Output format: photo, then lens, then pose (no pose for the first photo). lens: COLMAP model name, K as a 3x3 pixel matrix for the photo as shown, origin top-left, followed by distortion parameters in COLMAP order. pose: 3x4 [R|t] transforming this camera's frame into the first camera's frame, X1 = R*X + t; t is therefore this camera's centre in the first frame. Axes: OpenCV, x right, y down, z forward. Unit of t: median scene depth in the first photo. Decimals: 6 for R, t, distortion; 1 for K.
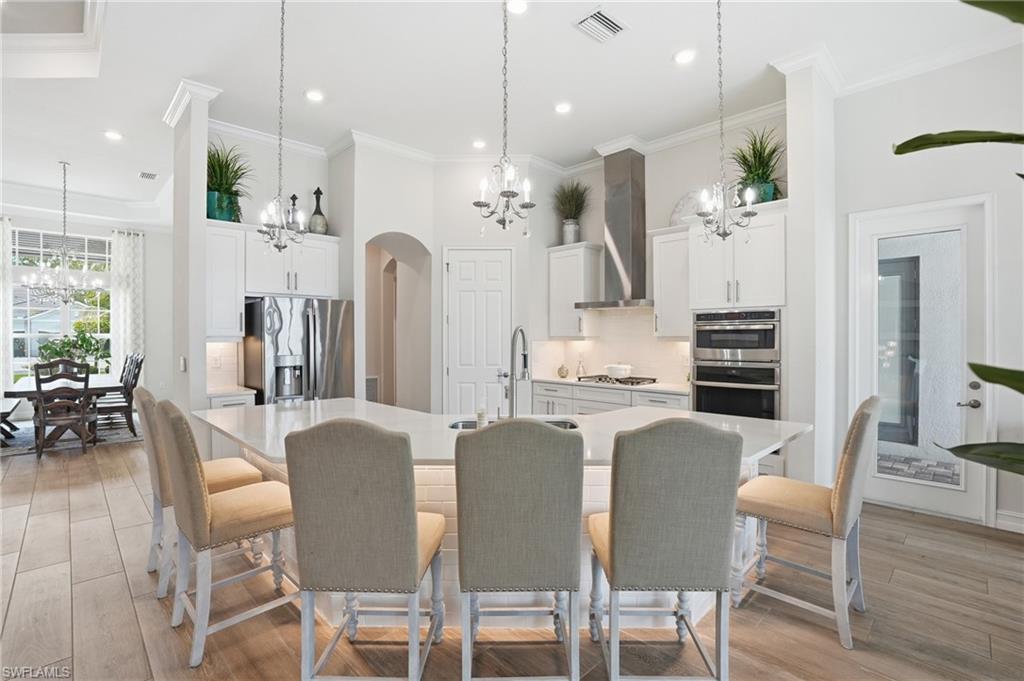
lens RADIAL K [[476.9, 0, 503.1], [0, 476.9, 339.4], [0, 0, 1]] dist [-0.030451, 0.009199]
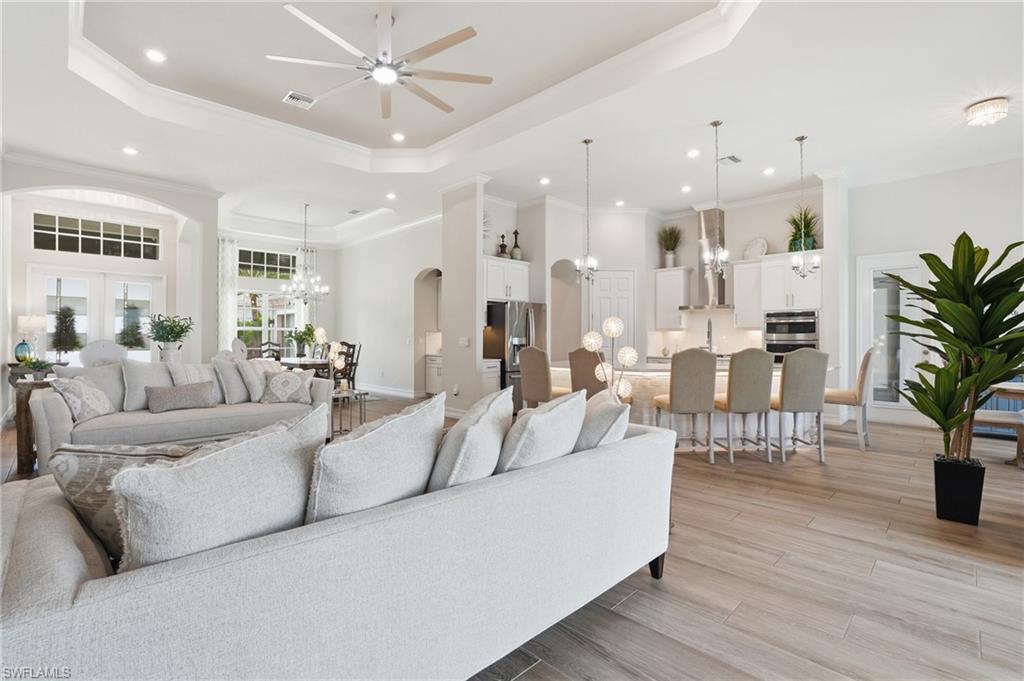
lens RADIAL K [[479.2, 0, 506.2], [0, 479.2, 338.3], [0, 0, 1]] dist [-0.022710, 0.001656]
pose [[0.999843, 0.003443, 0.017407, -0.413325], [-0.003337, 0.999976, -0.006070, 0.036601], [-0.017427, 0.006011, 0.999830, -0.508447]]
